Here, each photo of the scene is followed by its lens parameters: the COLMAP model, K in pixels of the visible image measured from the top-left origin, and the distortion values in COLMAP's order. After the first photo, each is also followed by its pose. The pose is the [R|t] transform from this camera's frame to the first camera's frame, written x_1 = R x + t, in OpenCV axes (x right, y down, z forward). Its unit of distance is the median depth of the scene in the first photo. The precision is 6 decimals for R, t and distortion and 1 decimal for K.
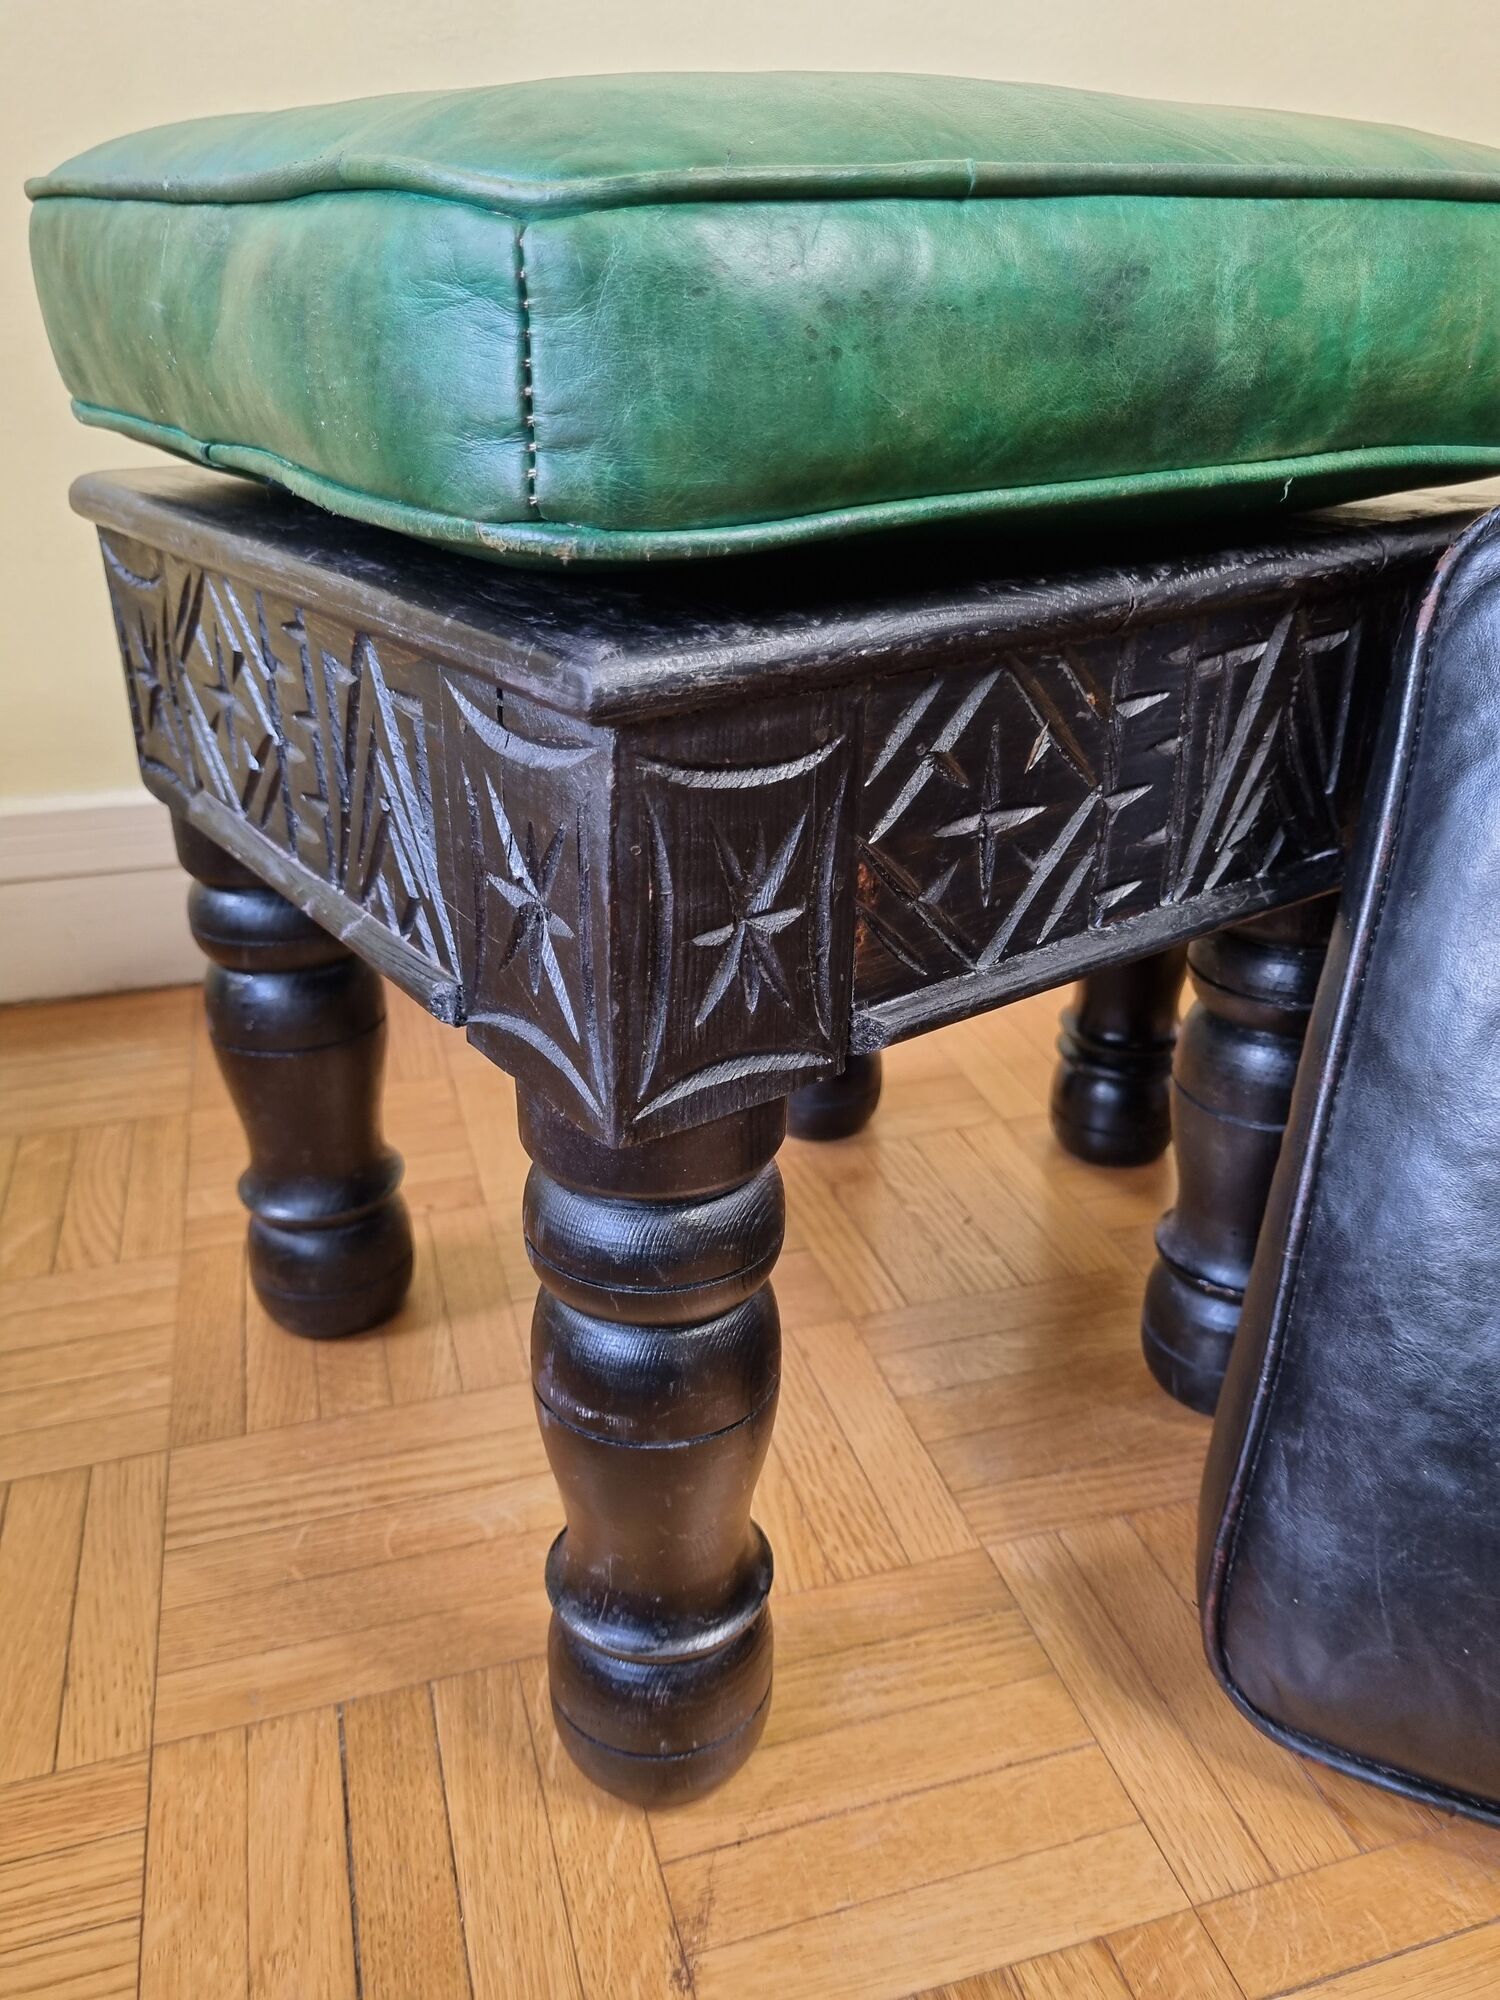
lens RADIAL K [[1571.4, 0, 750.0], [0, 1571.4, 1000.0], [0, 0, 1]] dist [0.011292, -0.003468]
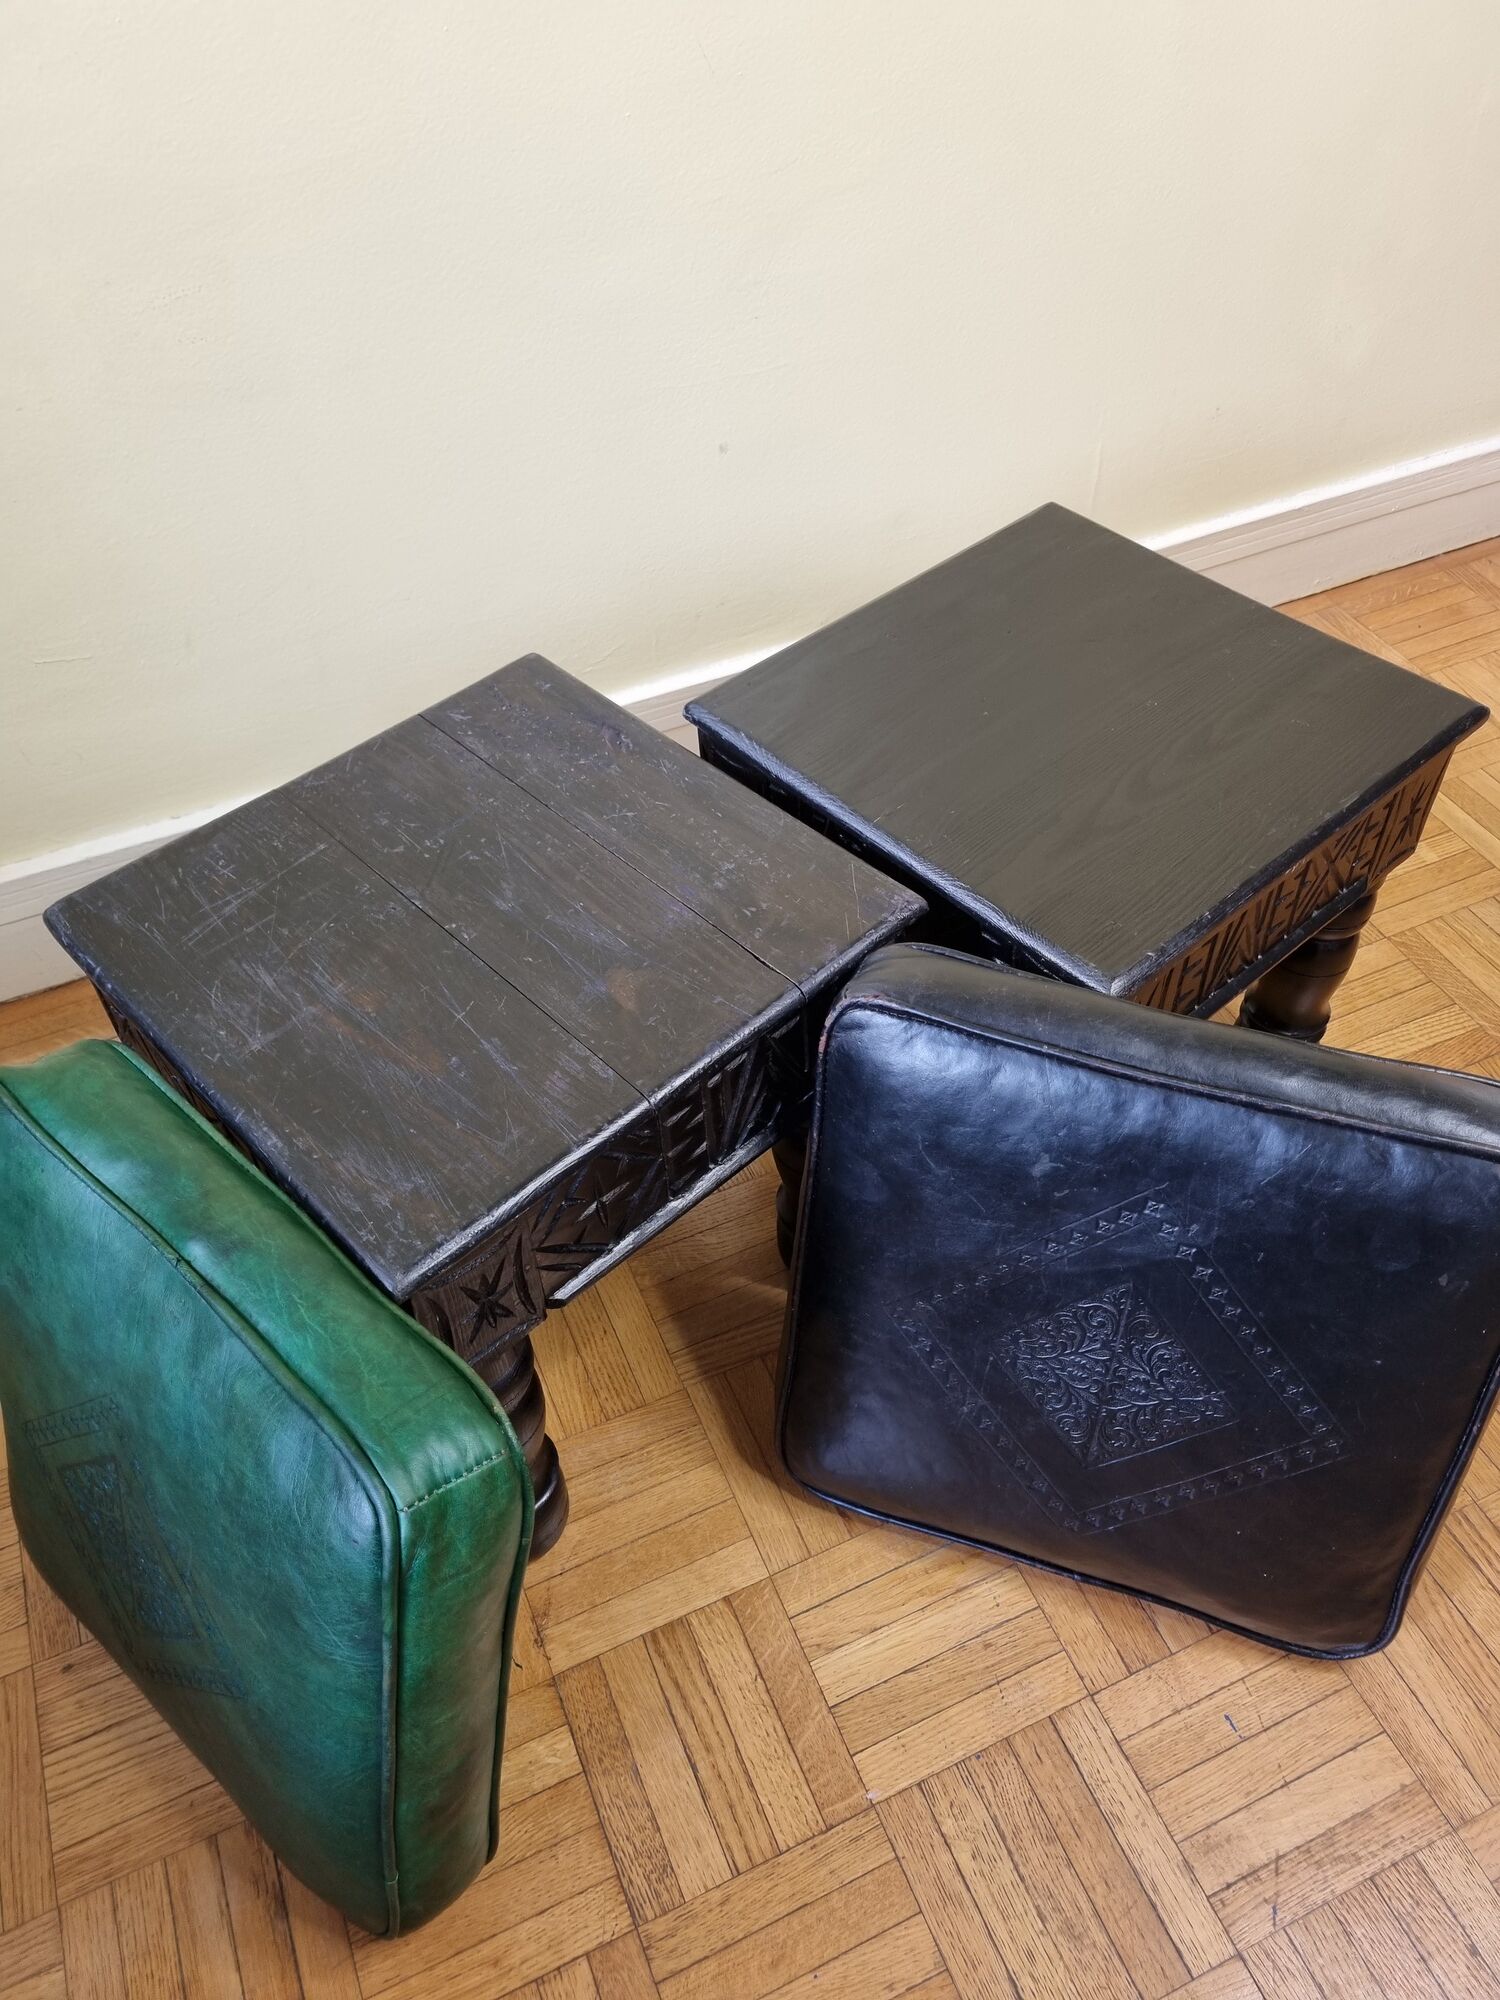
lens RADIAL K [[1571.4, 0, 750.0], [0, 1571.4, 1000.0], [0, 0, 1]] dist [0.011292, -0.003468]
pose [[0.991948, -0.116540, 0.049574, 0.197382], [0.091038, 0.928273, 0.360584, -0.790575], [-0.088040, -0.353167, 0.931409, -0.618258]]
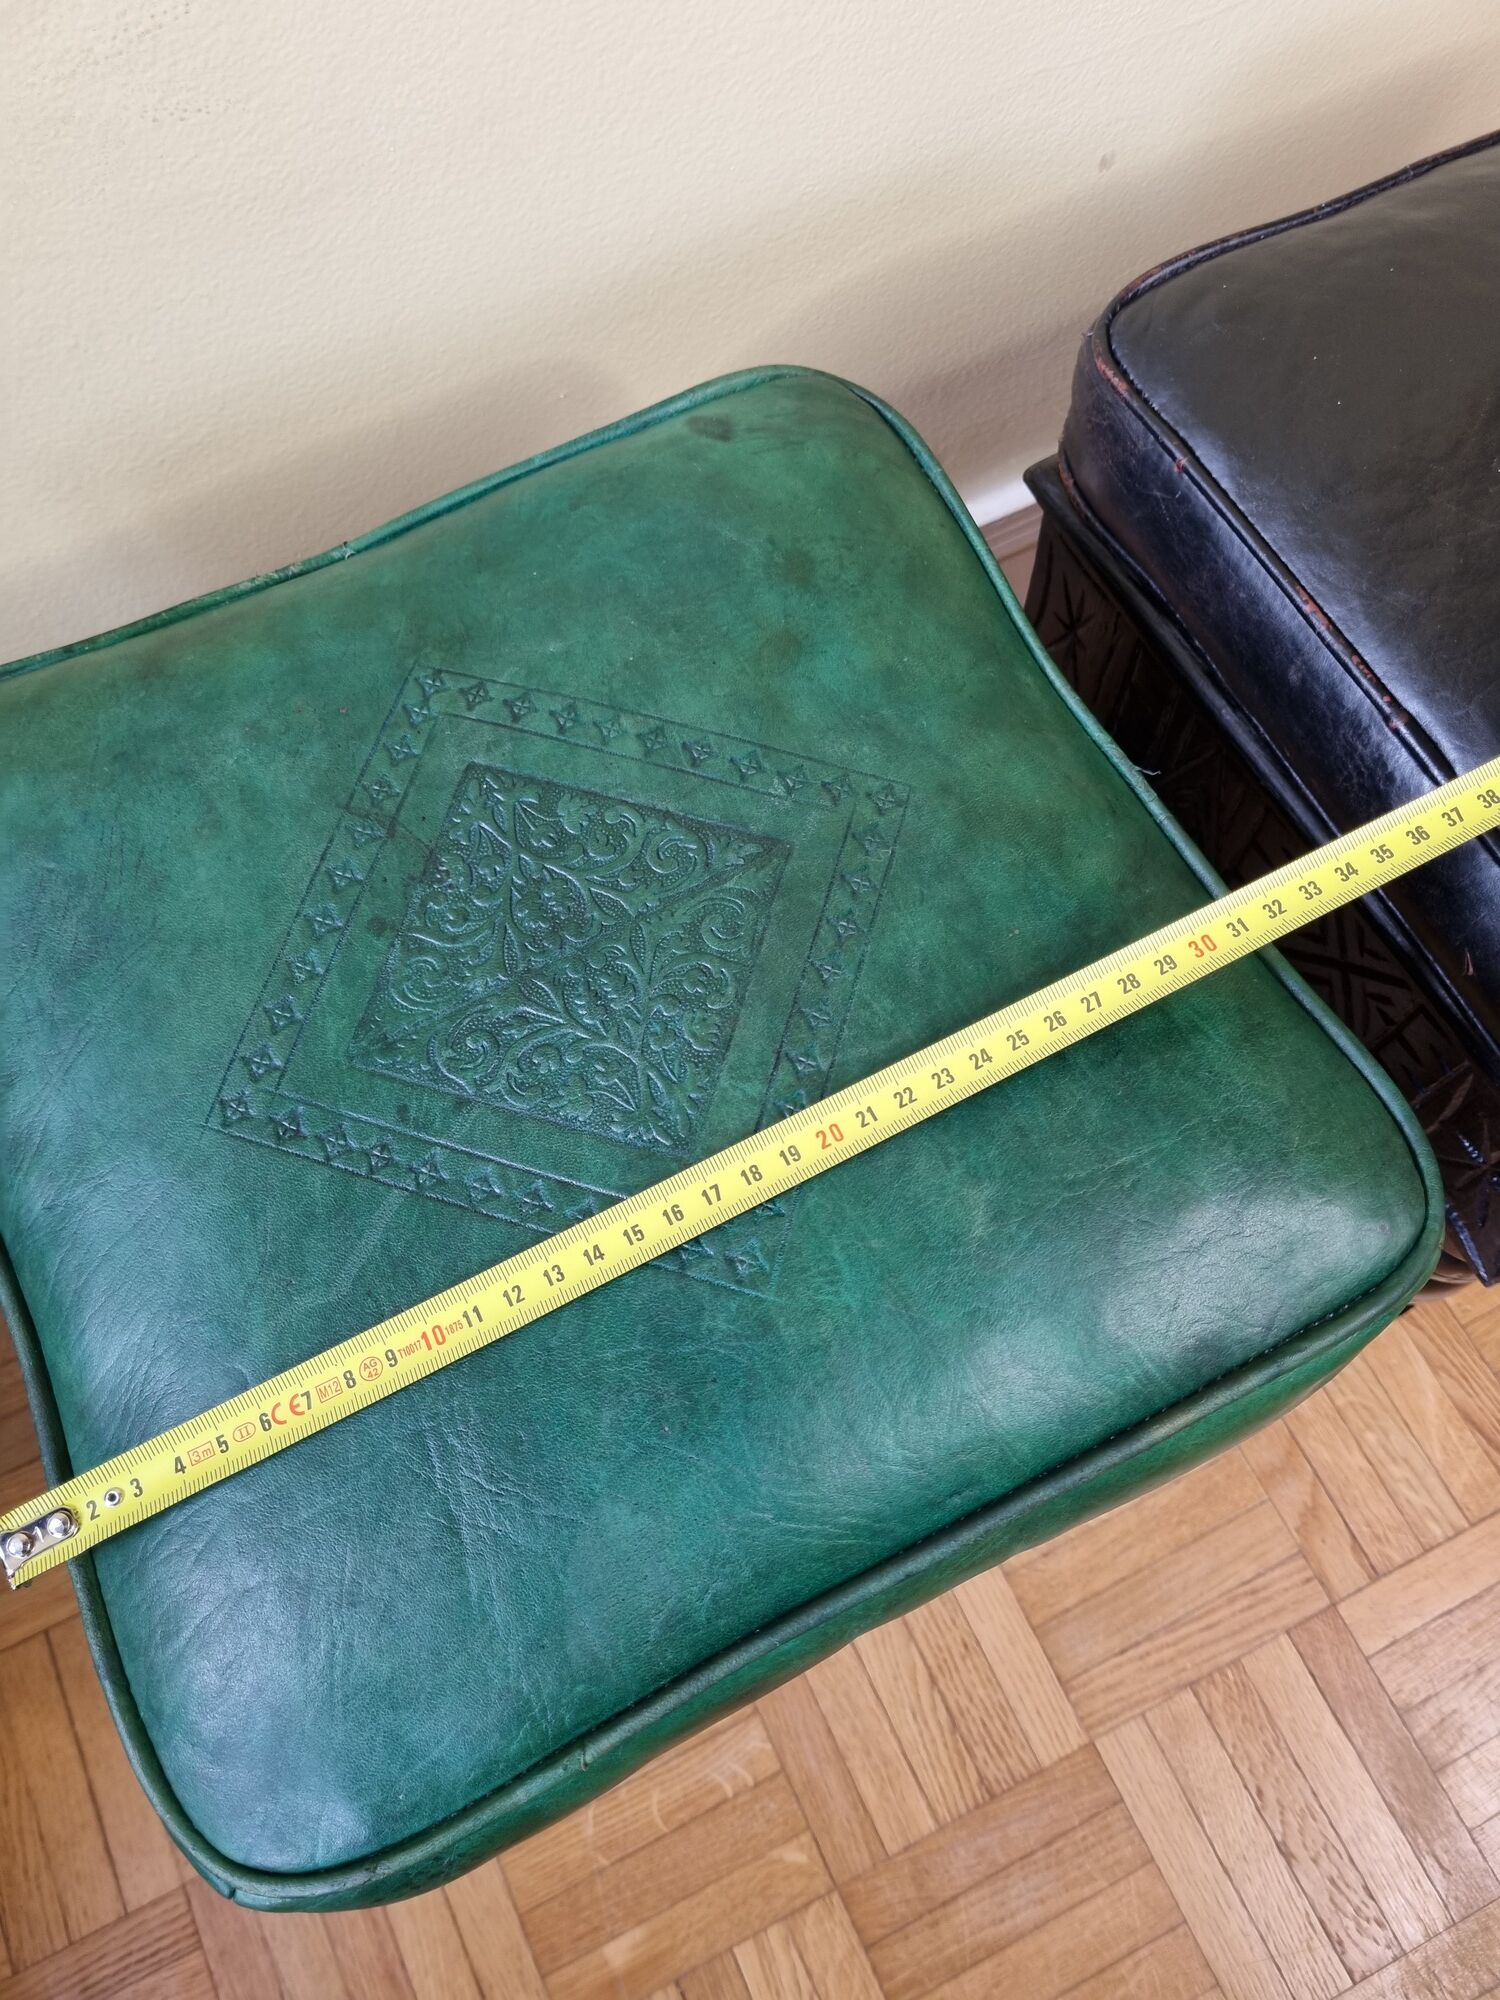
lens RADIAL K [[1571.4, 0, 750.0], [0, 1571.4, 1000.0], [0, 0, 1]] dist [0.011292, -0.003468]
pose [[0.985618, -0.165329, 0.034970, -0.089237], [0.097686, 0.726278, 0.680424, -1.134230], [-0.137892, -0.667223, 0.731984, 0.498400]]
